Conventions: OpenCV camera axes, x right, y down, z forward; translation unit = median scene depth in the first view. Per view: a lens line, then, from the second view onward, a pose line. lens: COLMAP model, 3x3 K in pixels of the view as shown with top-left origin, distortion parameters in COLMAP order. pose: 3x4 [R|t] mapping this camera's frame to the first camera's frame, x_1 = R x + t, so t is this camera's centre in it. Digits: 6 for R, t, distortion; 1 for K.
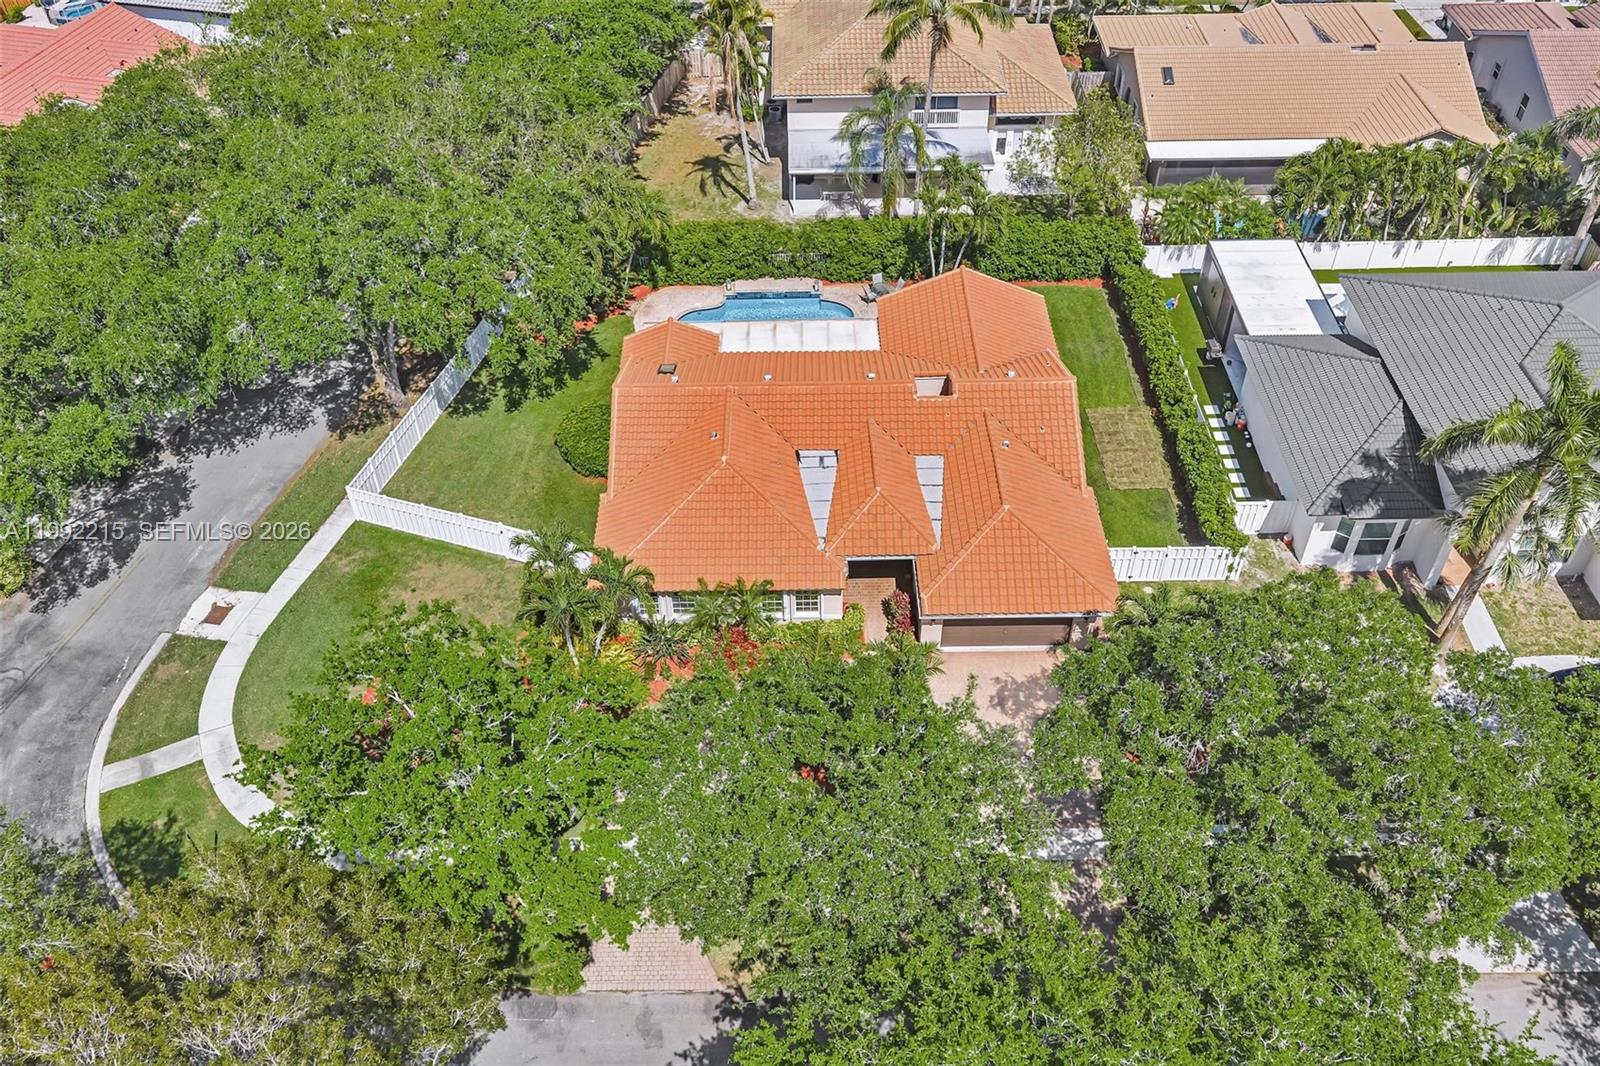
lens RADIAL K [[1342.1, 0, 800.0], [0, 1342.1, 533.0], [0, 0, 1]] dist [0.001122, 0.003328]
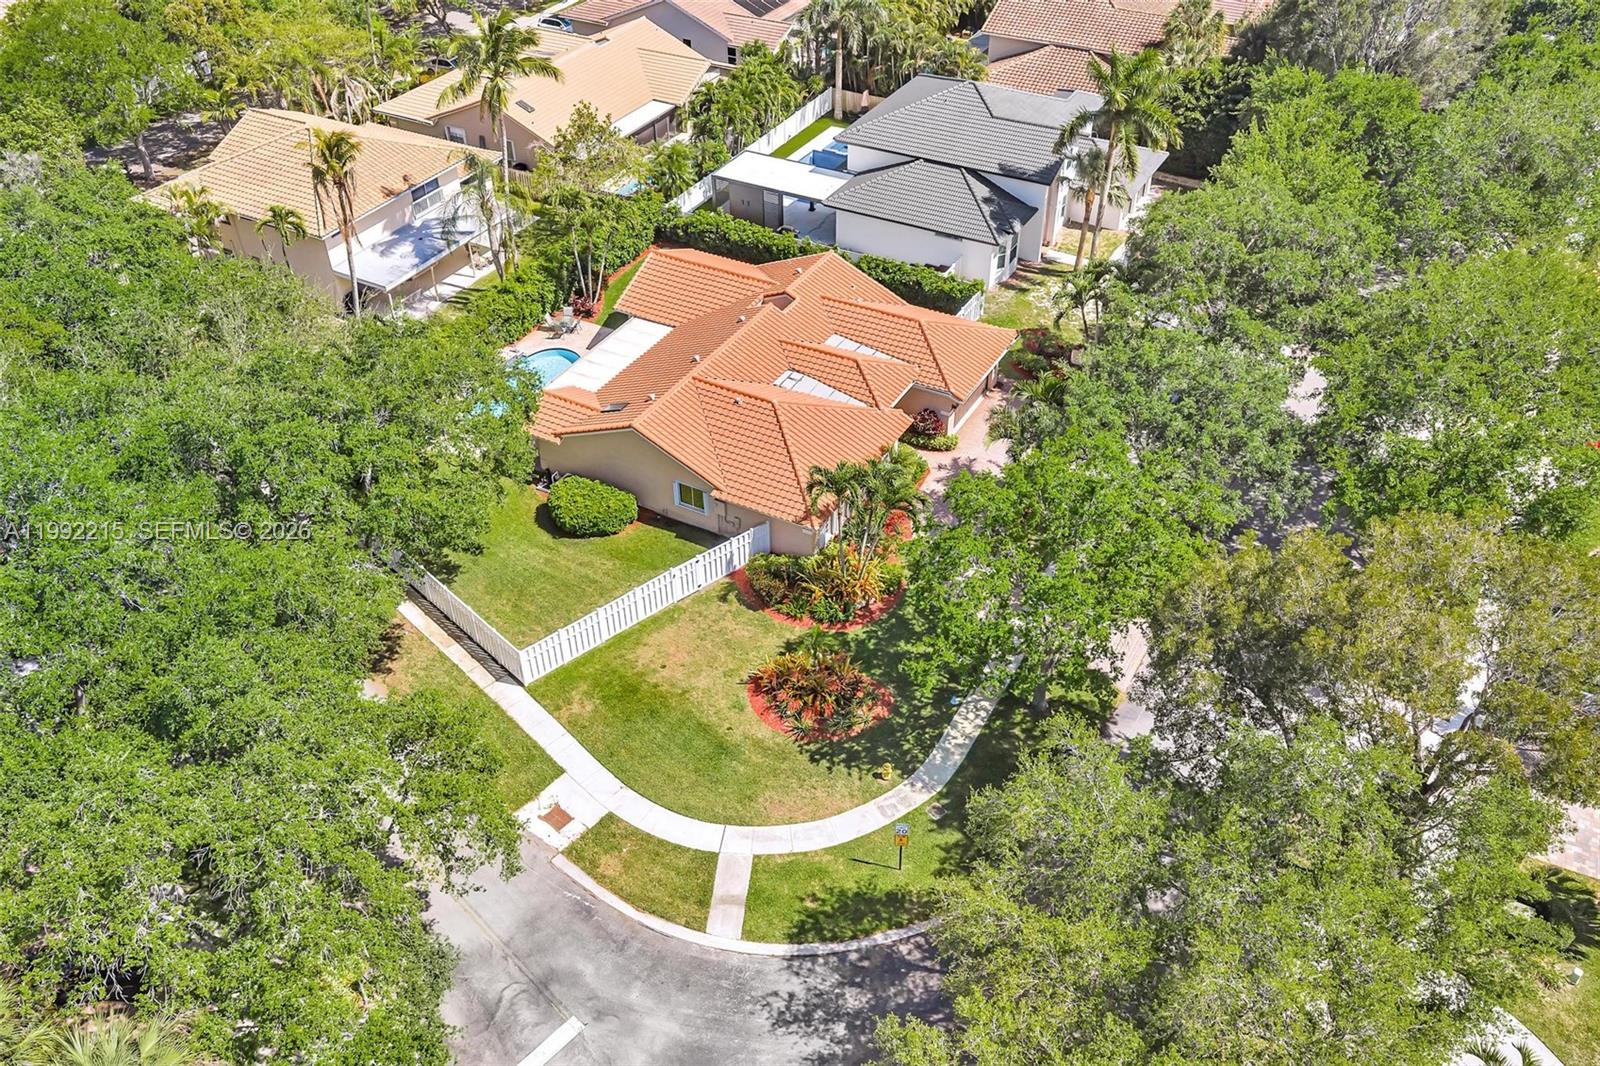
lens RADIAL K [[1342.1, 0, 800.0], [0, 1342.1, 533.0], [0, 0, 1]] dist [0.001122, 0.003328]
pose [[0.499821, -0.539561, 0.677535, -0.869587], [0.604727, 0.777418, 0.172993, -0.150056], [-0.620068, 0.323258, 0.714857, 0.174359]]
